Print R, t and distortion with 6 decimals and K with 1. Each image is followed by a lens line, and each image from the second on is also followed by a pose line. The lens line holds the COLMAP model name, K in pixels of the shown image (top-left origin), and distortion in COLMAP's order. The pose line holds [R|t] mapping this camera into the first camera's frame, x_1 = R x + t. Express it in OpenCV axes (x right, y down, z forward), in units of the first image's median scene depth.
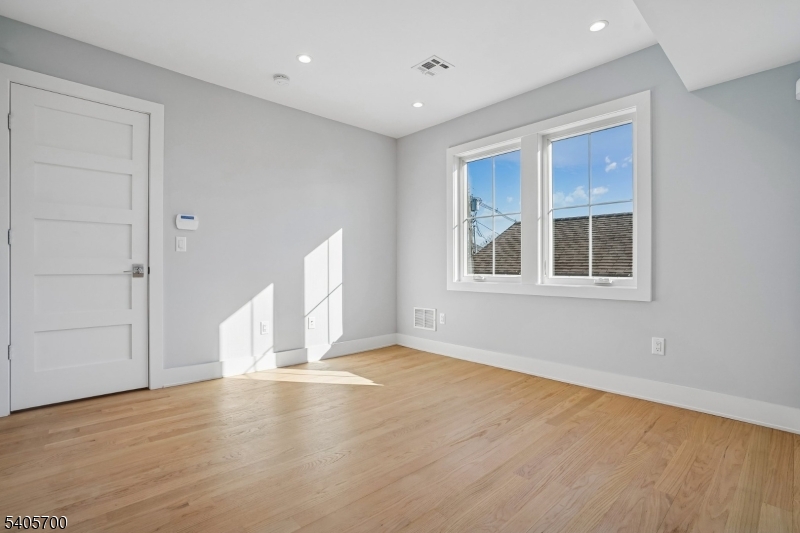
lens RADIAL K [[386.9, 0, 400.6], [0, 386.9, 270.1], [0, 0, 1]] dist [-0.027785, 0.003665]
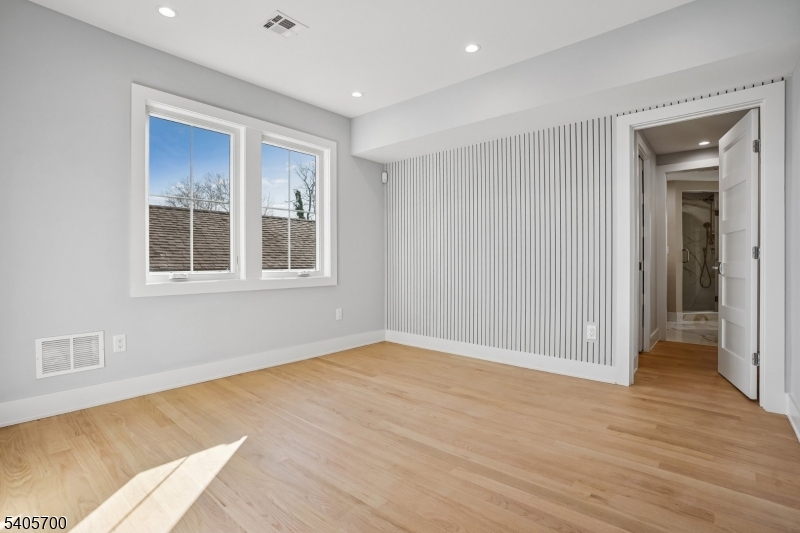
lens RADIAL K [[386.9, 0, 403.0], [0, 386.9, 261.2], [0, 0, 1]] dist [-0.027785, 0.003665]
pose [[-0.126997, -0.000967, 0.991903, -0.941586], [0.008386, 0.999963, 0.002048, -0.011850], [-0.991868, 0.008579, -0.126984, 1.014558]]
